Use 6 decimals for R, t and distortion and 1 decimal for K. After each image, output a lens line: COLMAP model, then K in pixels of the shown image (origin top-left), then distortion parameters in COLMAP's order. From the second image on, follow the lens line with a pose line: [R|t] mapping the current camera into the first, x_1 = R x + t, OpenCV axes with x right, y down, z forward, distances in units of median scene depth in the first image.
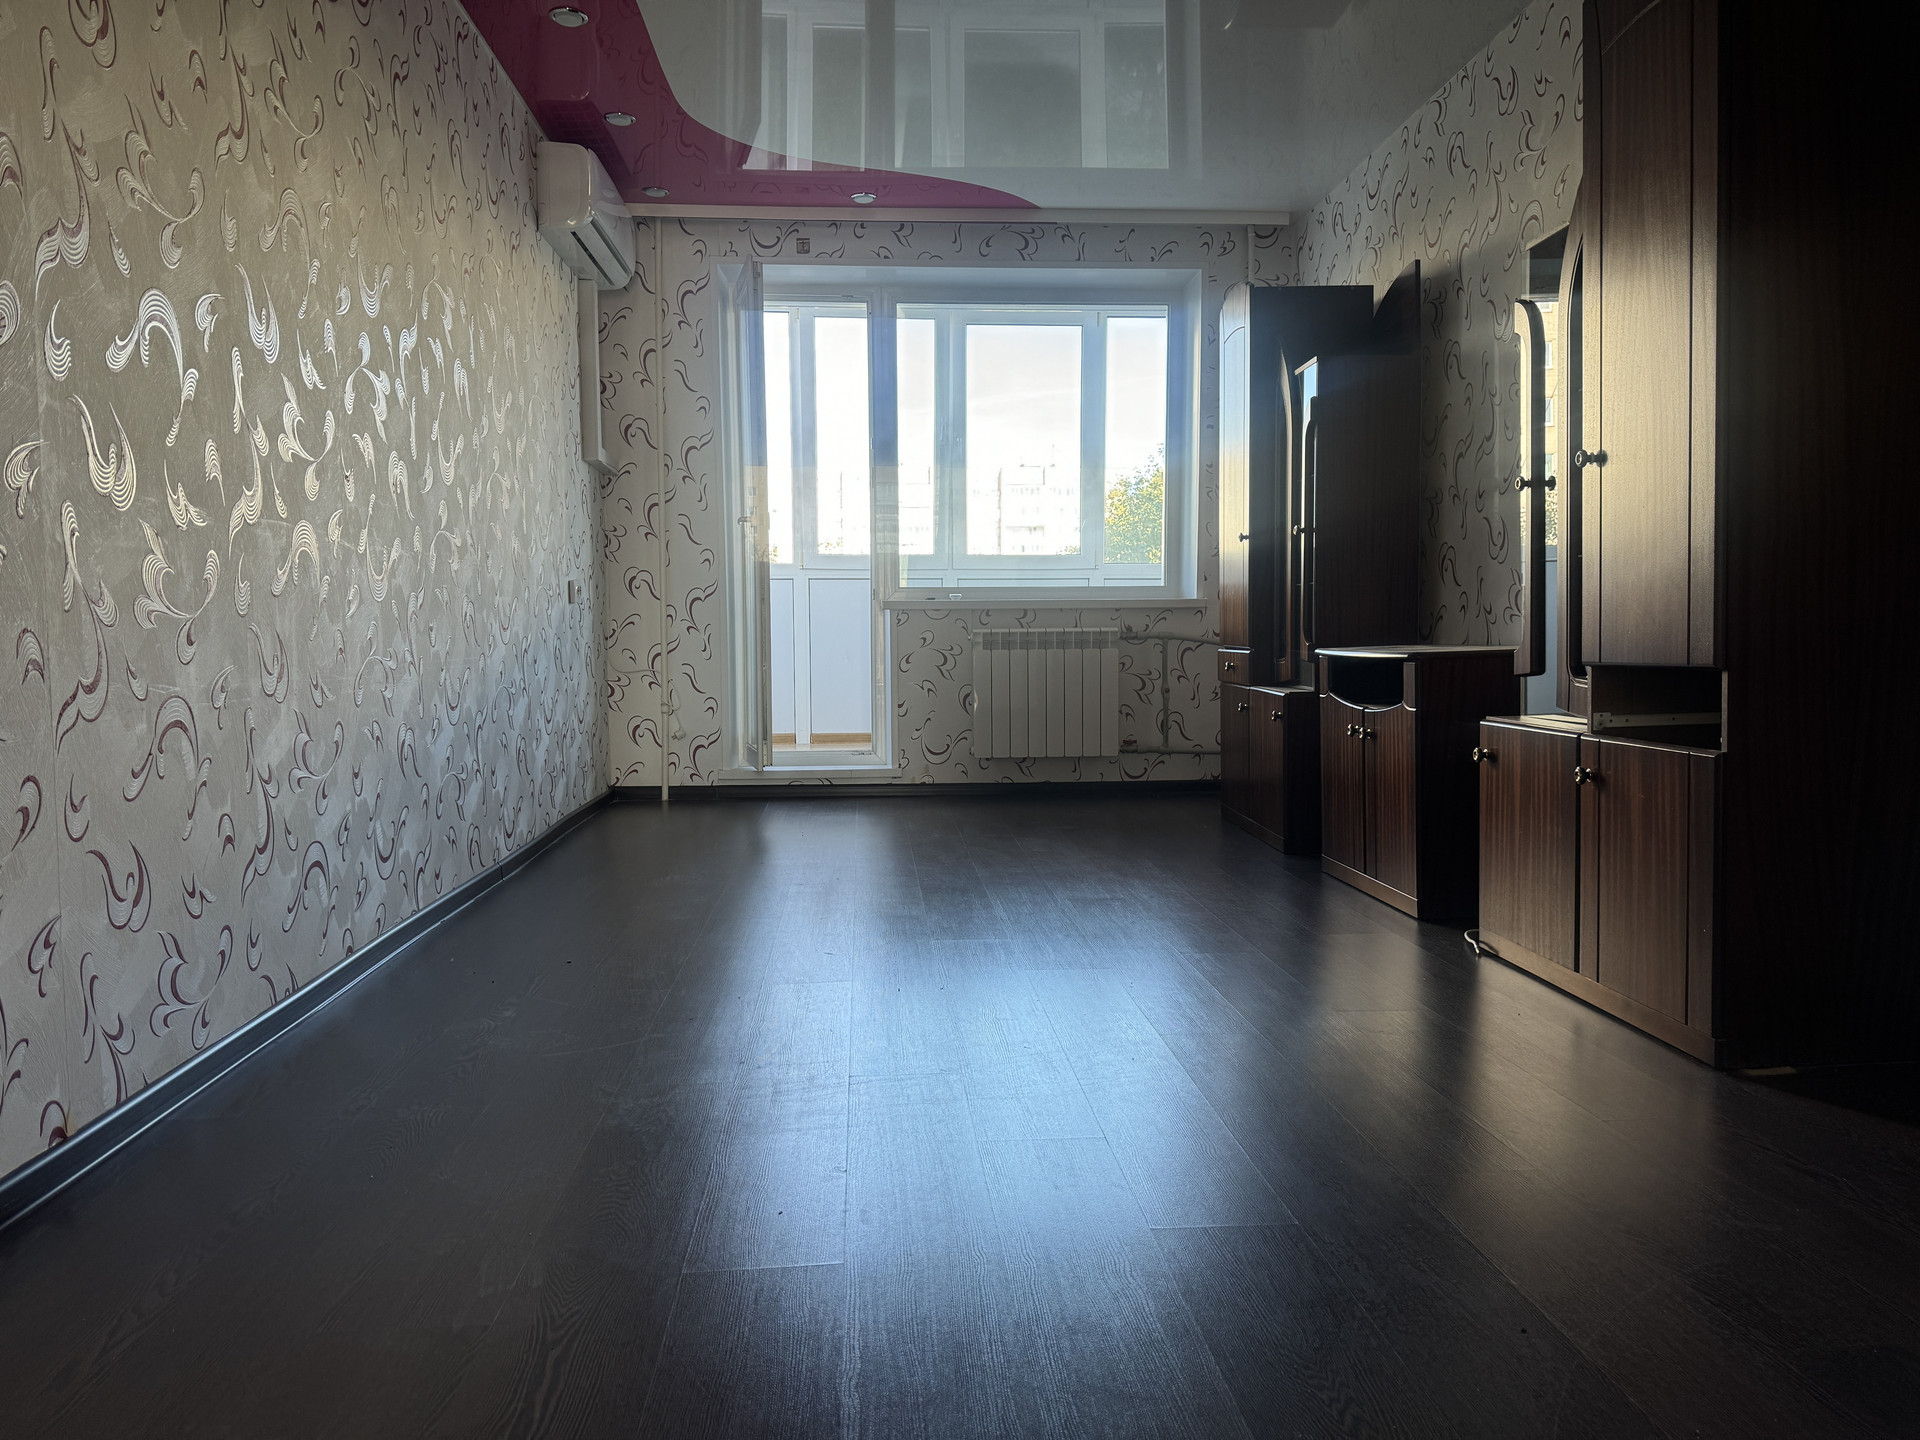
lens RADIAL K [[1340.1, 0, 960.0], [0, 1340.1, 720.0], [0, 0, 1]] dist [0.171185, -0.293679]
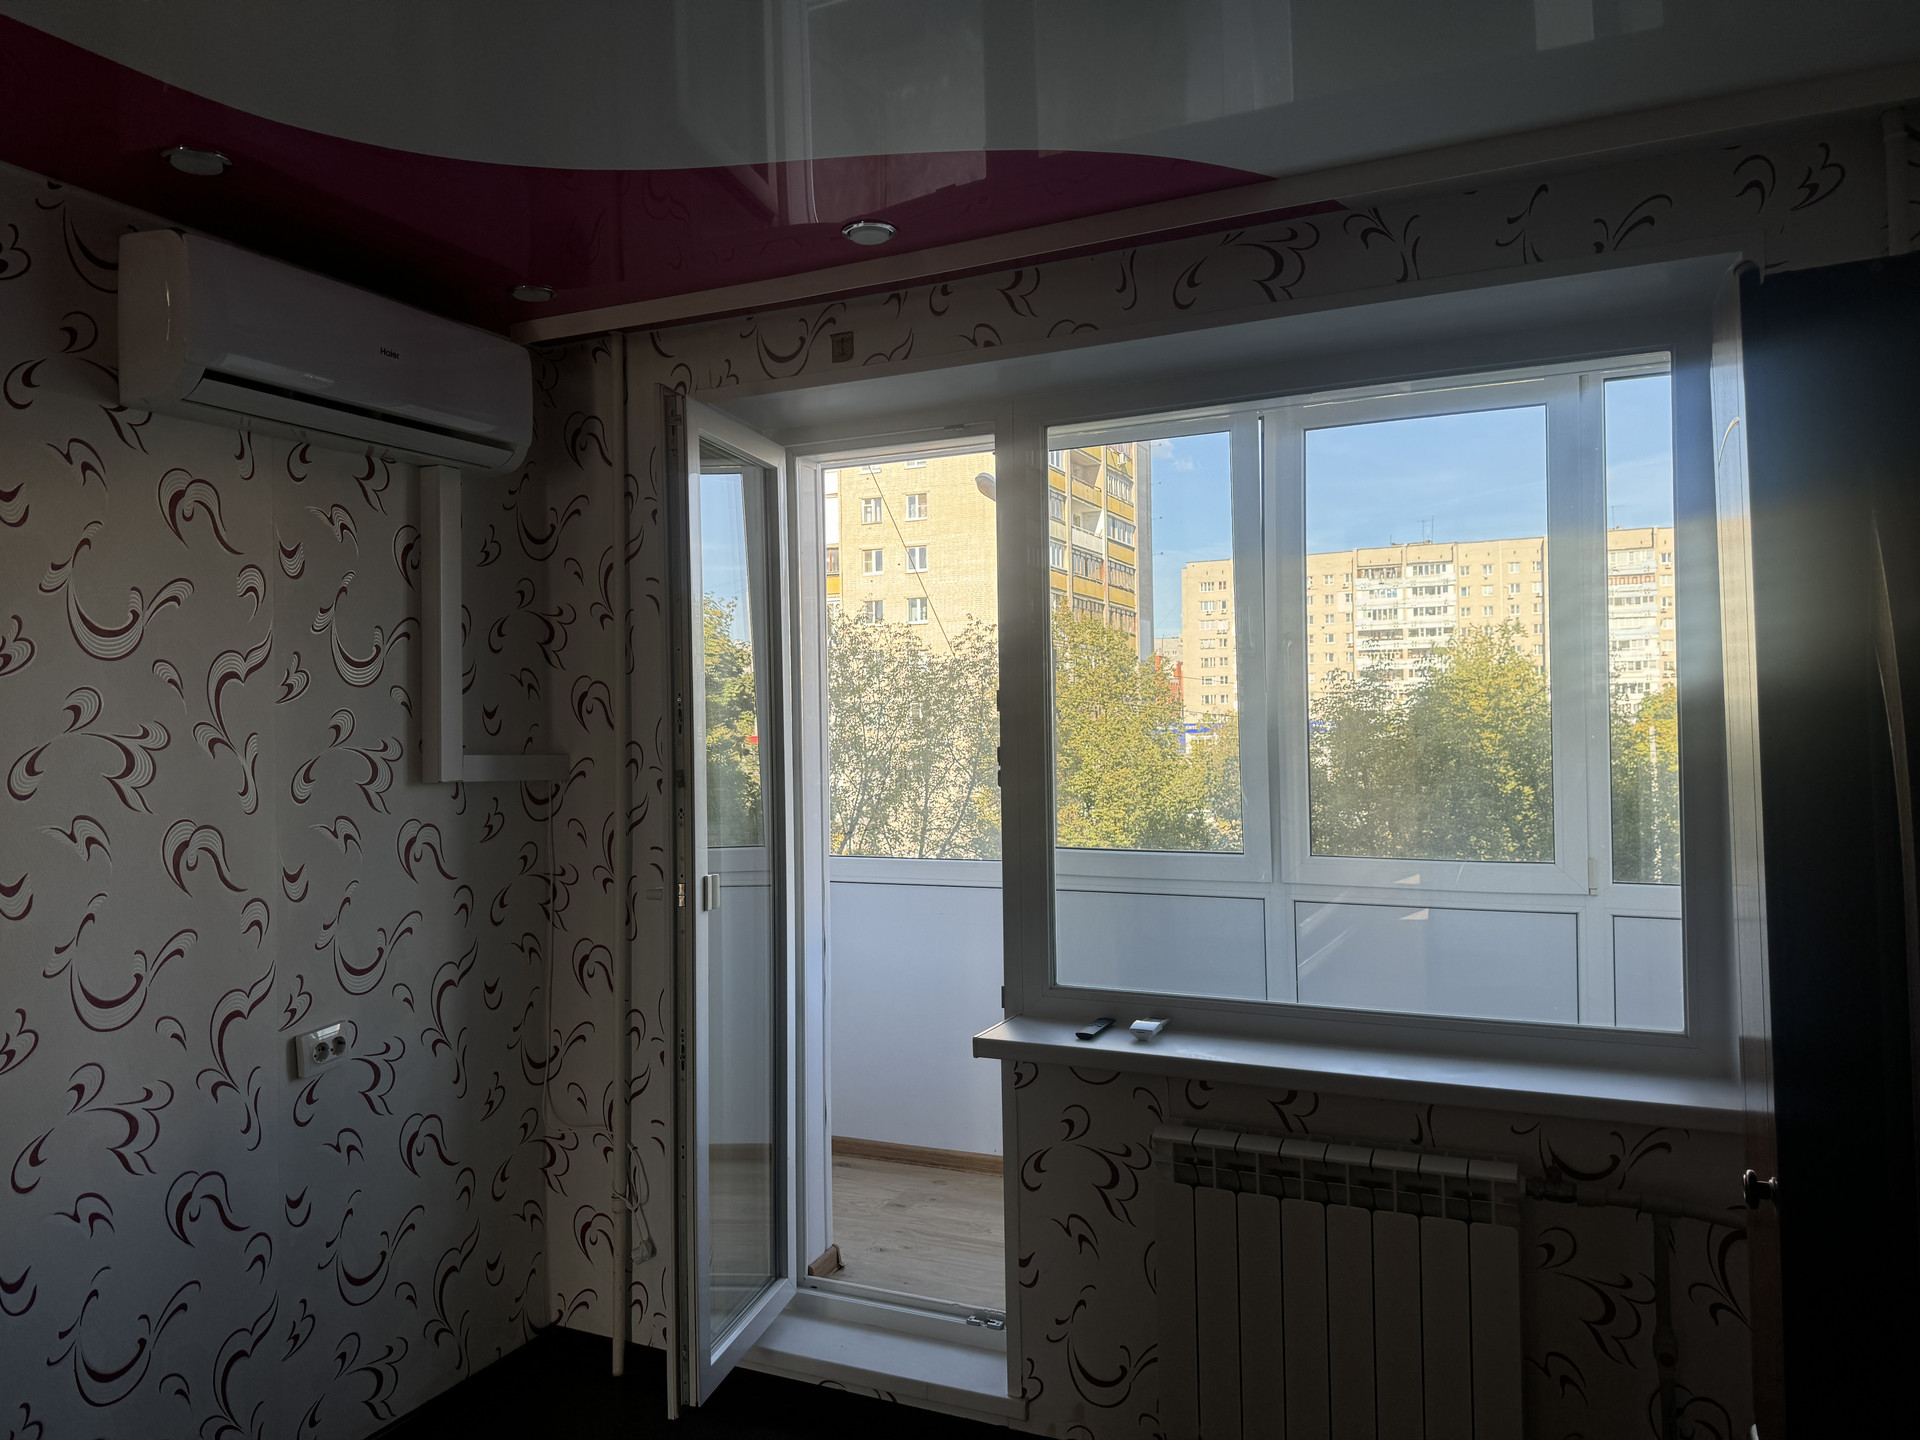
lens RADIAL K [[1324.2, 0, 960.0], [0, 1324.2, 720.0], [0, 0, 1]] dist [0.102342, -0.136446]
pose [[0.876122, -0.008607, -0.482013, 0.165738], [-0.020233, 0.998303, -0.054604, -0.176071], [0.481665, 0.057592, 0.874461, 0.576577]]
